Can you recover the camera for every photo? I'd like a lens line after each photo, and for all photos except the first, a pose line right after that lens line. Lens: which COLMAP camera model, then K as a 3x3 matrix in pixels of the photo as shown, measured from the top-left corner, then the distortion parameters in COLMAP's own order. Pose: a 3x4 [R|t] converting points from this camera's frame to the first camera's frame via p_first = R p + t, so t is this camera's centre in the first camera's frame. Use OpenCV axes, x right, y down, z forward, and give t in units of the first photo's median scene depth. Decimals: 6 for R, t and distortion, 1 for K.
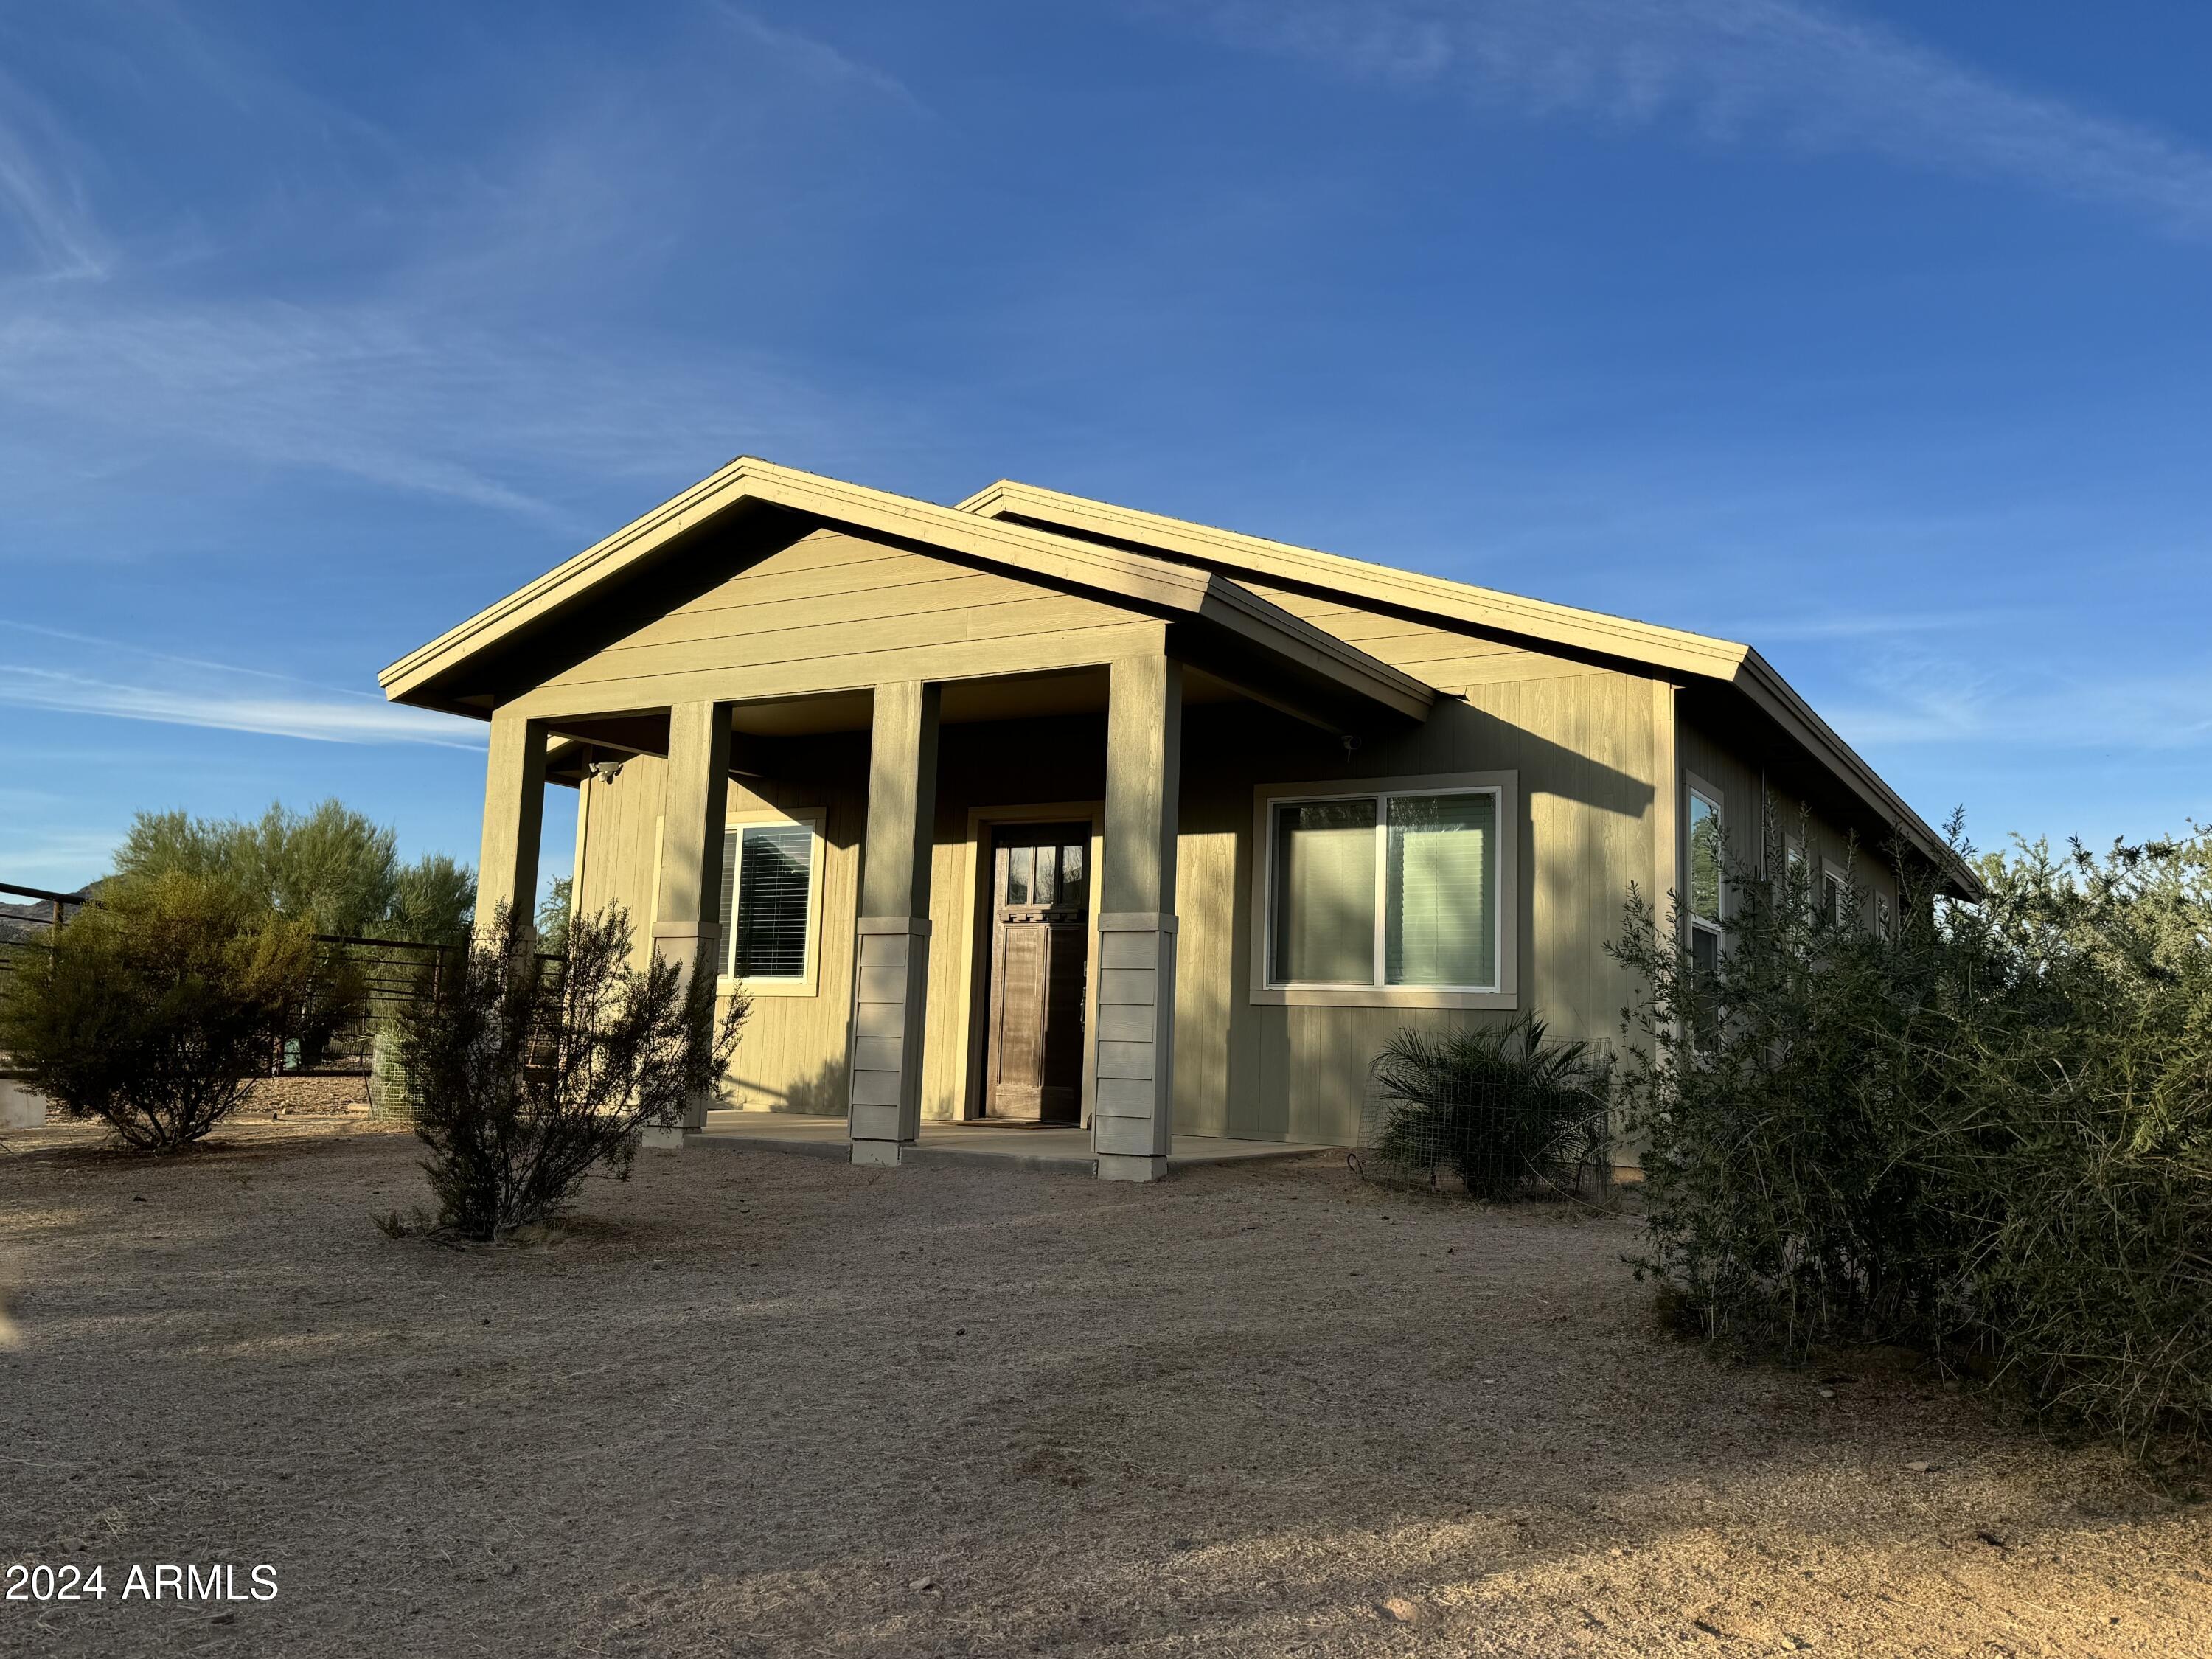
lens RADIAL K [[1731.5, 0, 1106.0], [0, 1731.5, 829.5], [0, 0, 1]] dist [-0.000344, -0.000290]
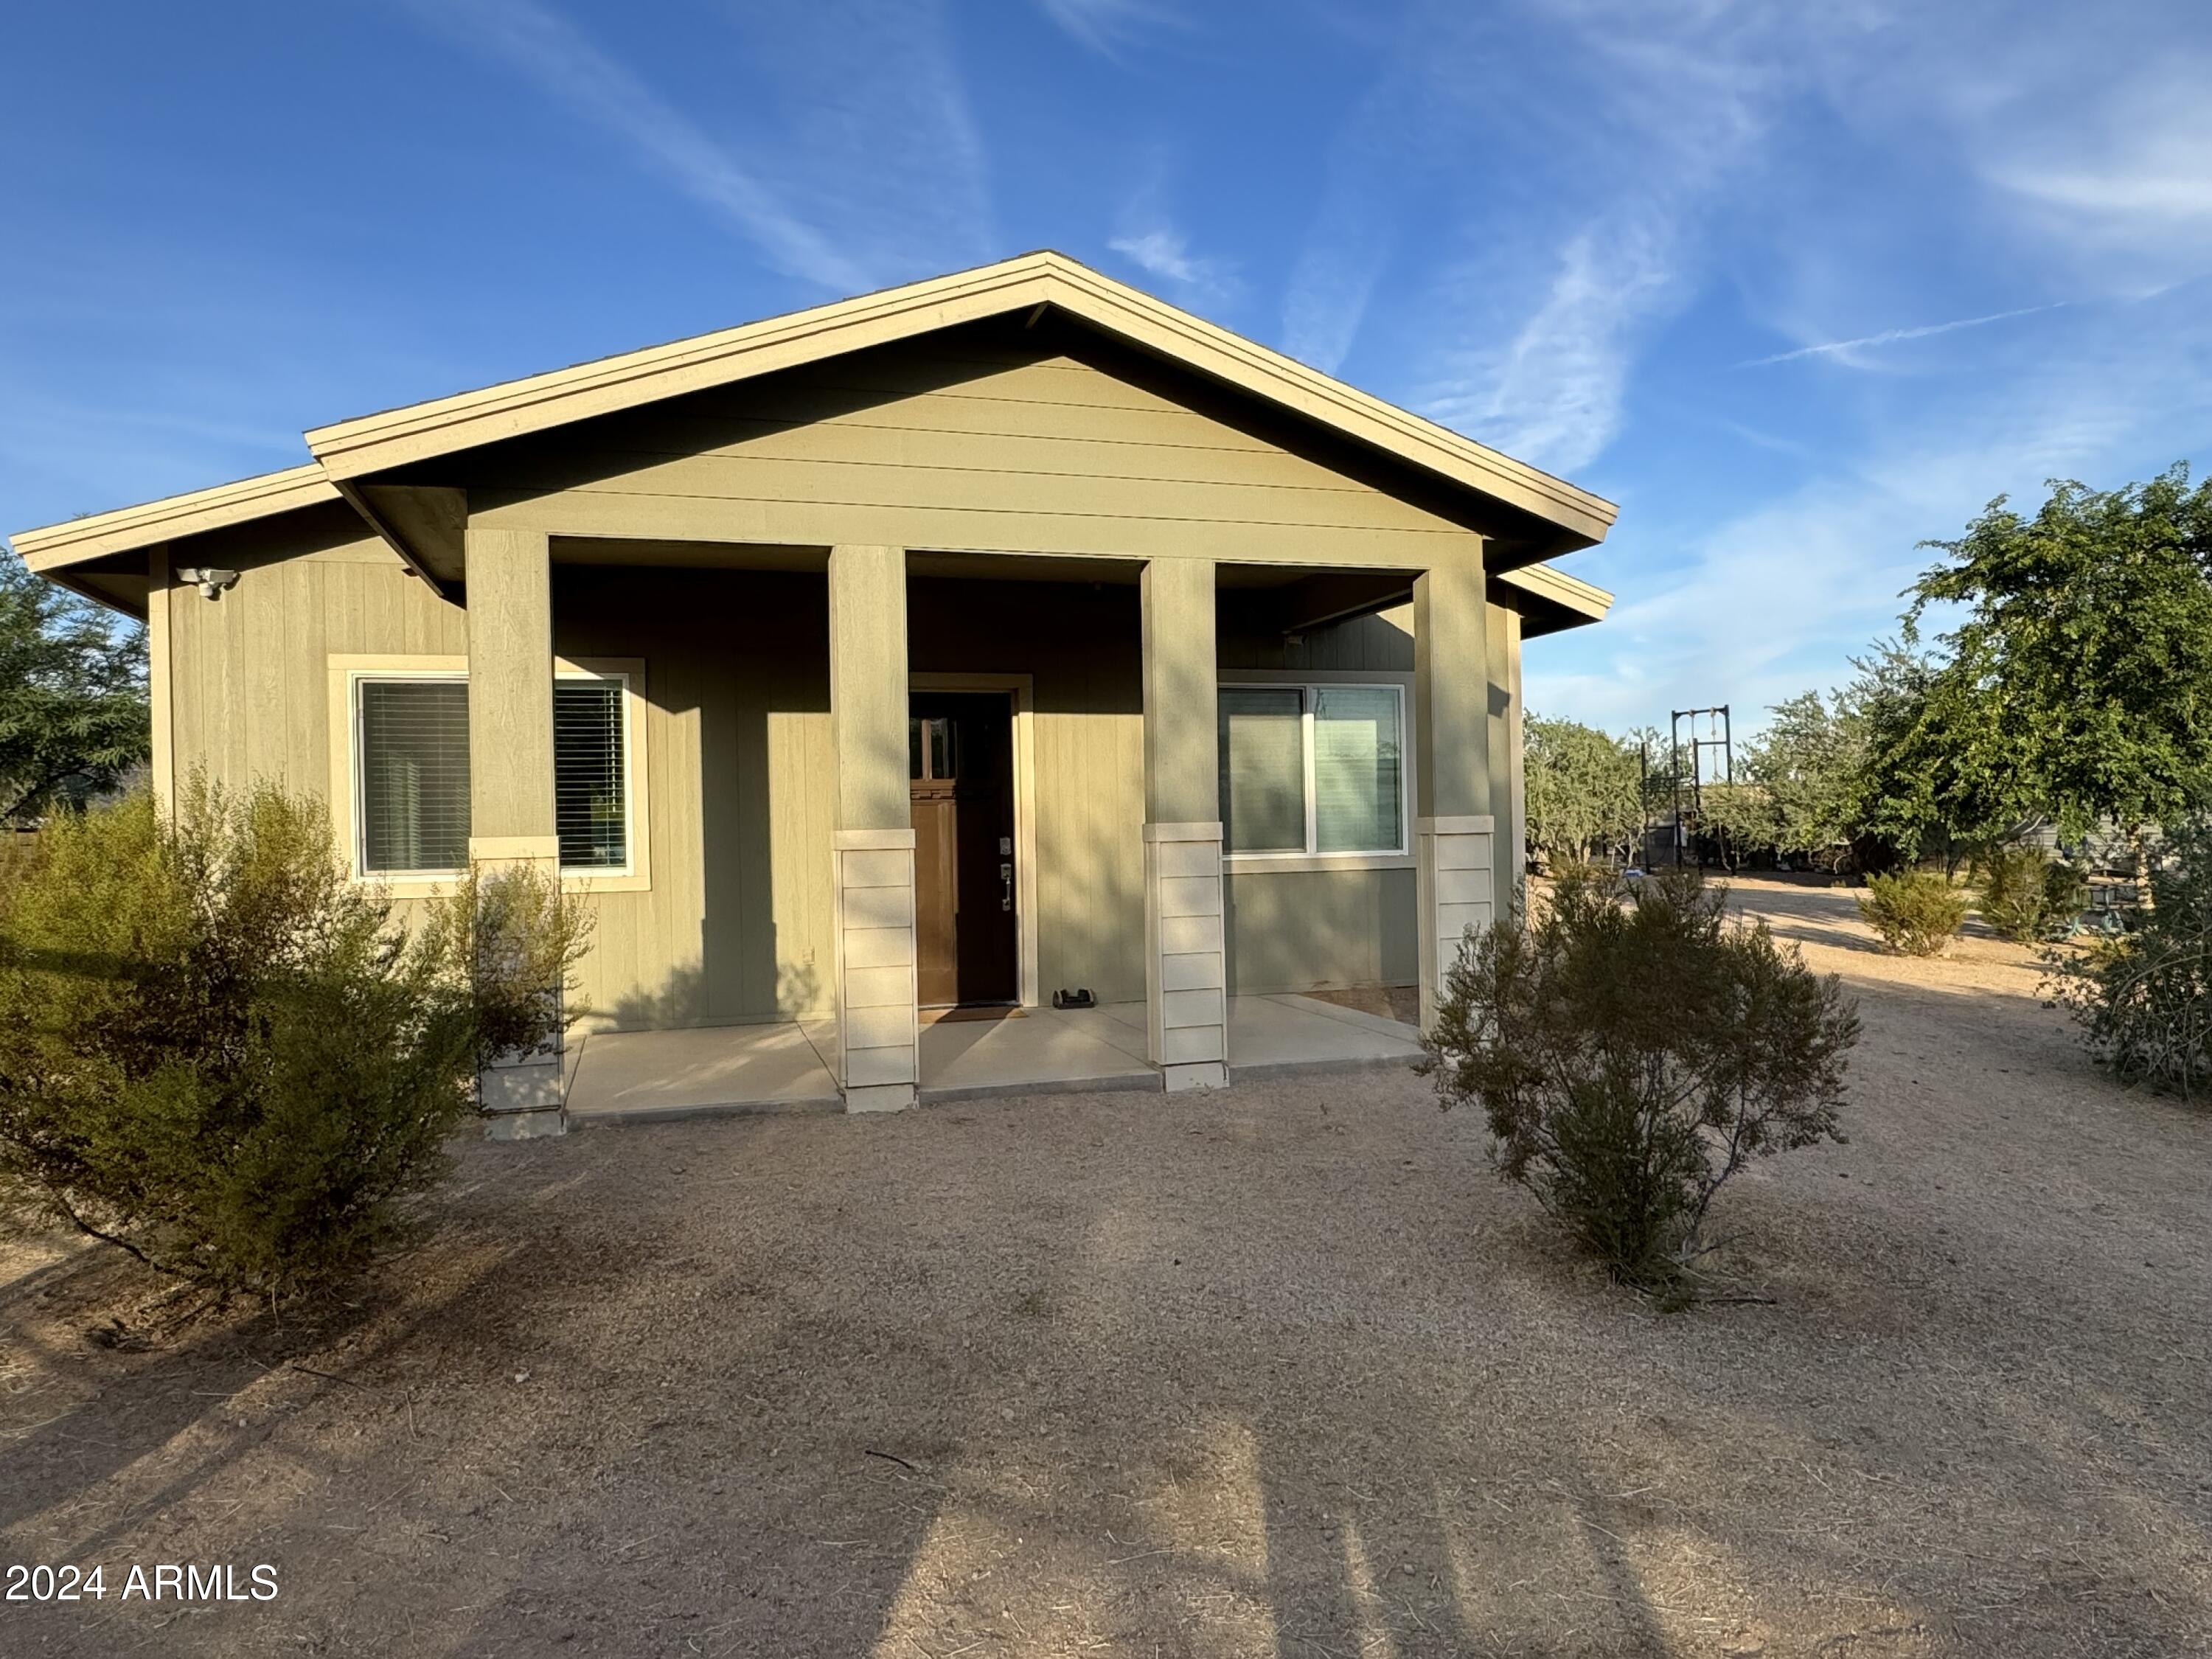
lens RADIAL K [[1426.6, 0, 1106.0], [0, 1426.6, 829.5], [0, 0, 1]] dist [0.001336, 0.000477]
pose [[0.667219, -0.050948, 0.743117, -0.625405], [-0.052275, 0.991995, 0.114947, -0.026474], [-0.743025, -0.115541, 0.659215, 0.470322]]
